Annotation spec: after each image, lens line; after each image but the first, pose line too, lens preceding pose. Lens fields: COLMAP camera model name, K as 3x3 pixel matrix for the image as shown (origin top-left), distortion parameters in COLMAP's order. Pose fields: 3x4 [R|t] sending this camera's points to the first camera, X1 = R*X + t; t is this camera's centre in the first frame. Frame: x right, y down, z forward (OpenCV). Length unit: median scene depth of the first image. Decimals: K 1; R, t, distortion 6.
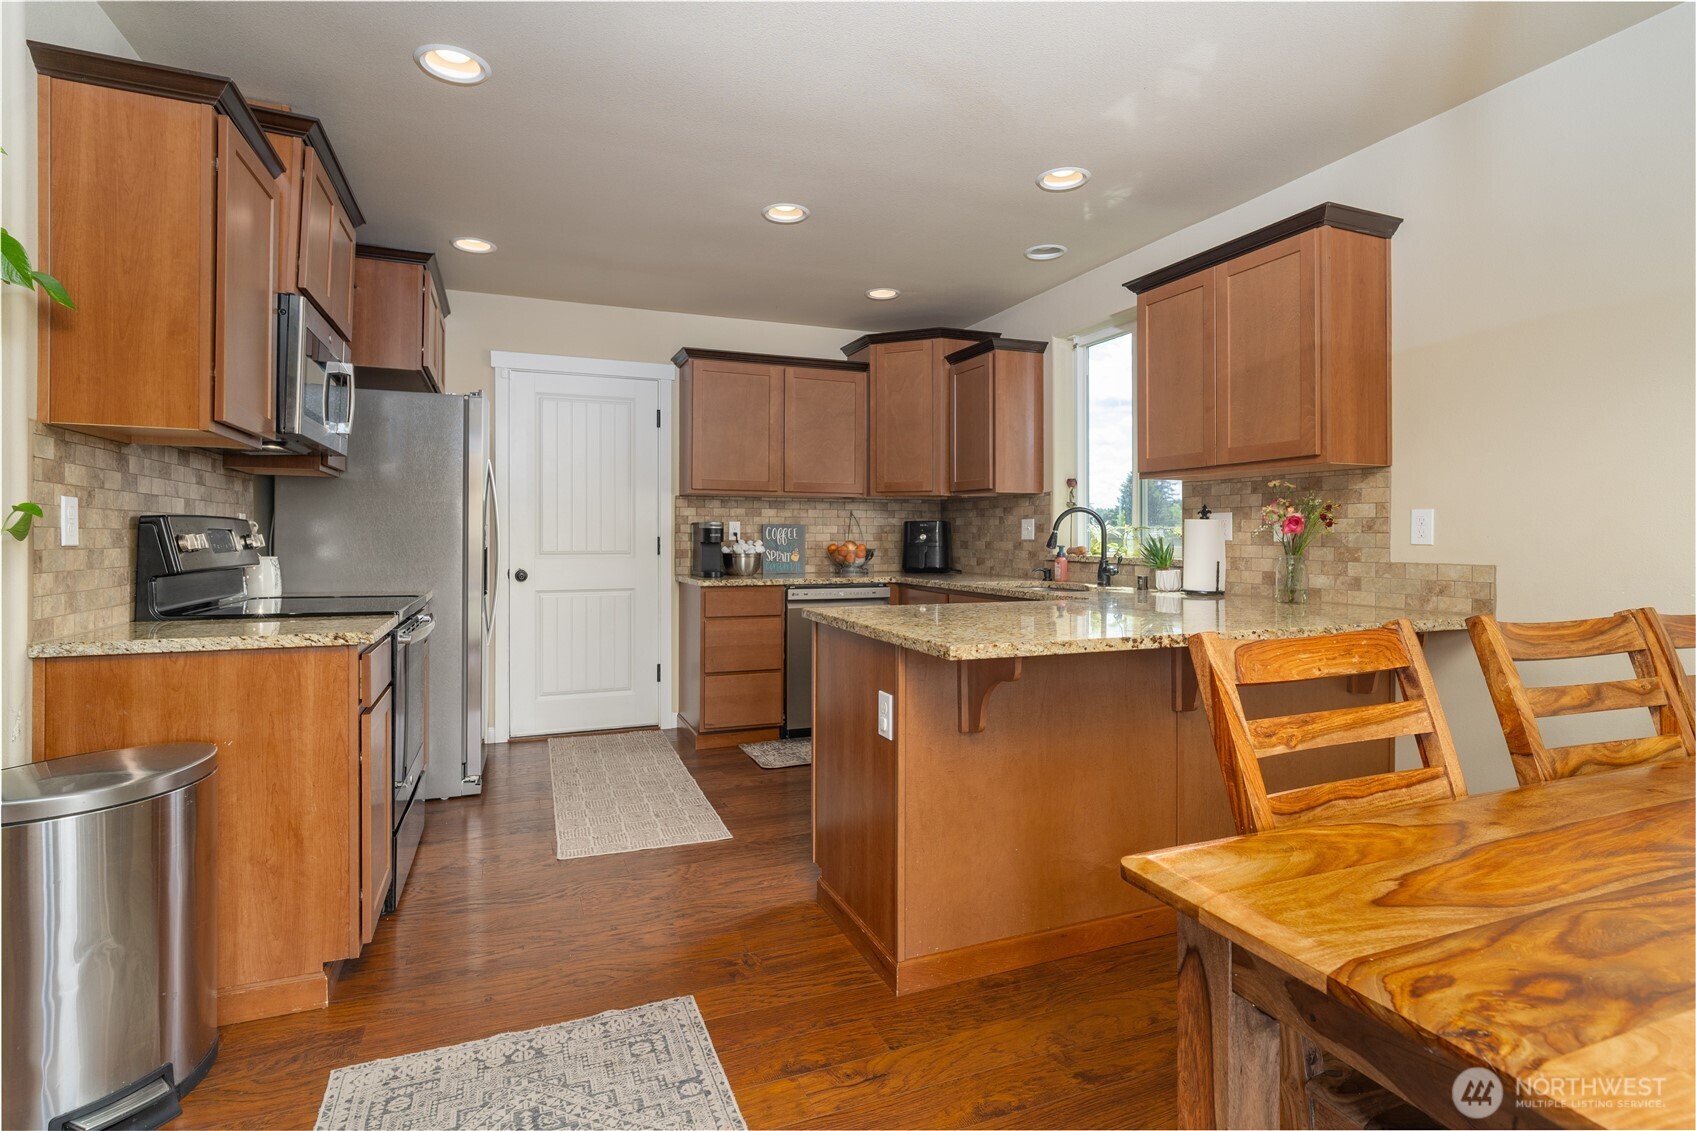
lens RADIAL K [[824.4, 0, 848.8], [0, 824.4, 534.3], [0, 0, 1]] dist [-0.015608, 0.001374]
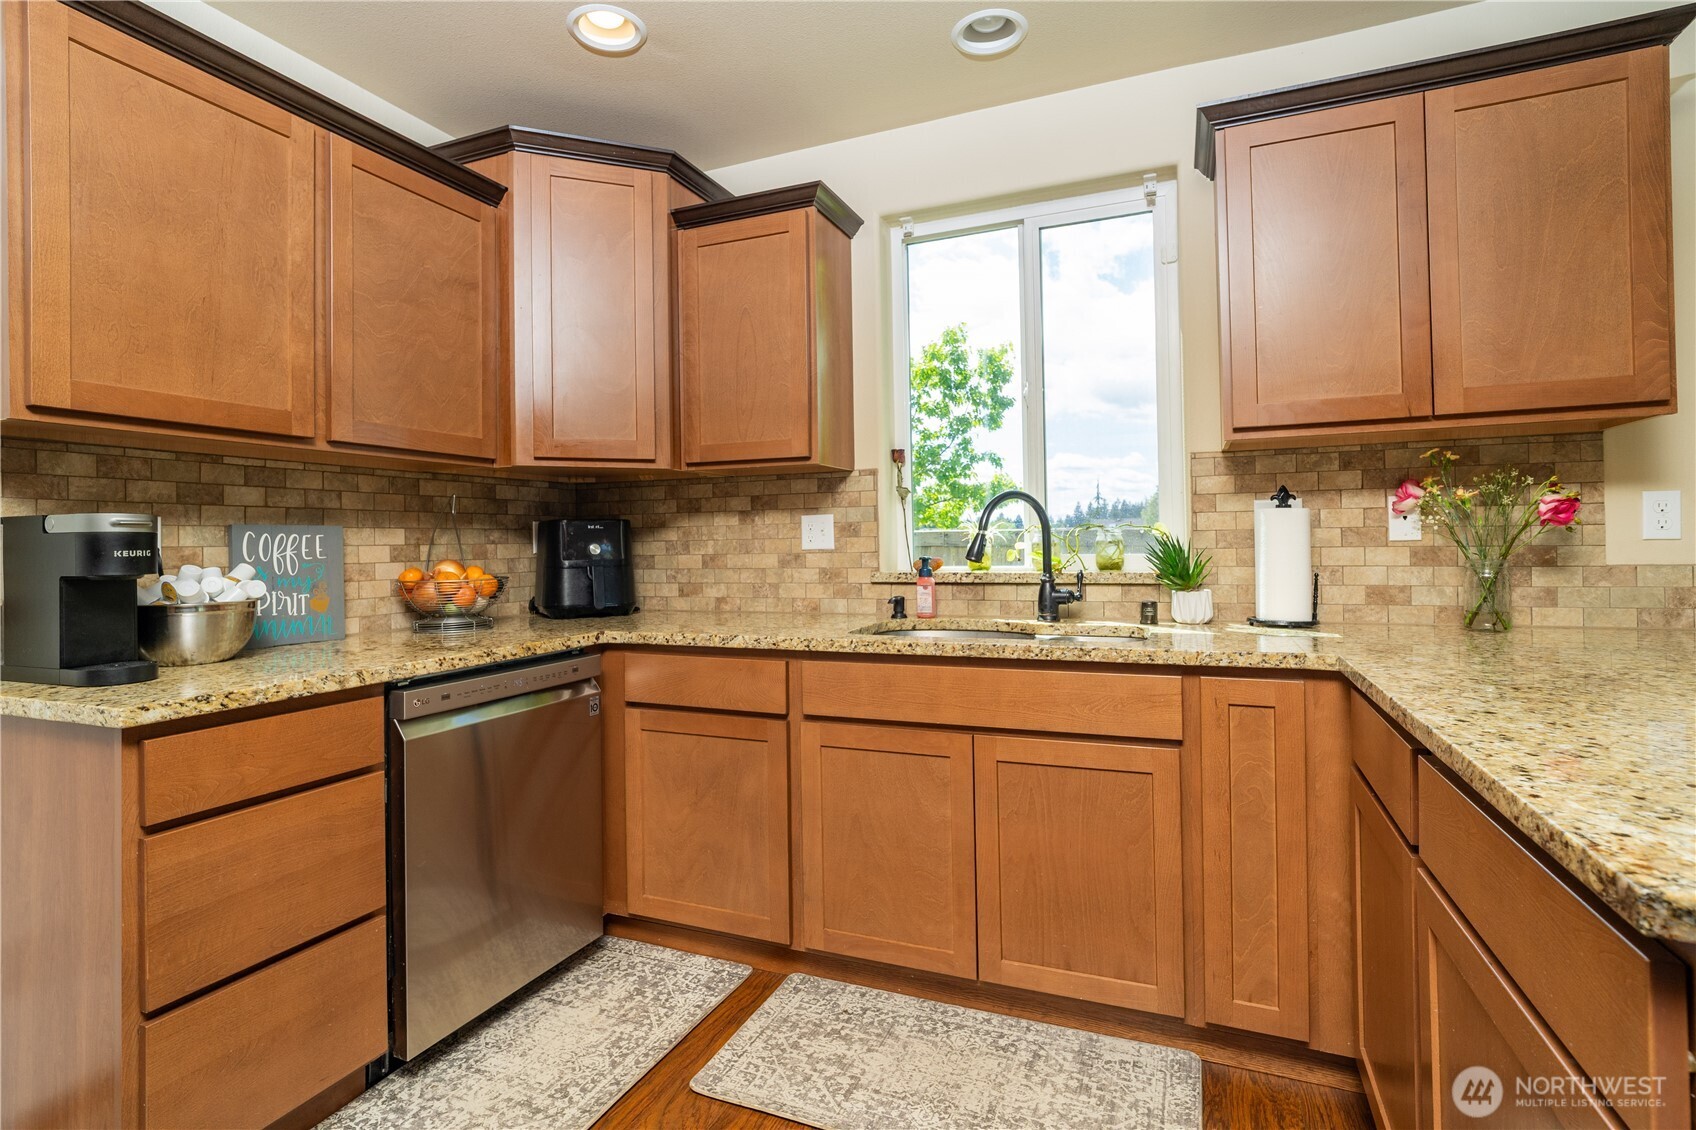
lens RADIAL K [[824.4, 0, 848.8], [0, 824.4, 533.8], [0, 0, 1]] dist [-0.015608, 0.001374]
pose [[0.709407, -0.008343, 0.704749, -0.191636], [0.018428, 0.999808, -0.006713, -0.000389], [-0.704558, 0.017750, 0.709425, 0.584476]]
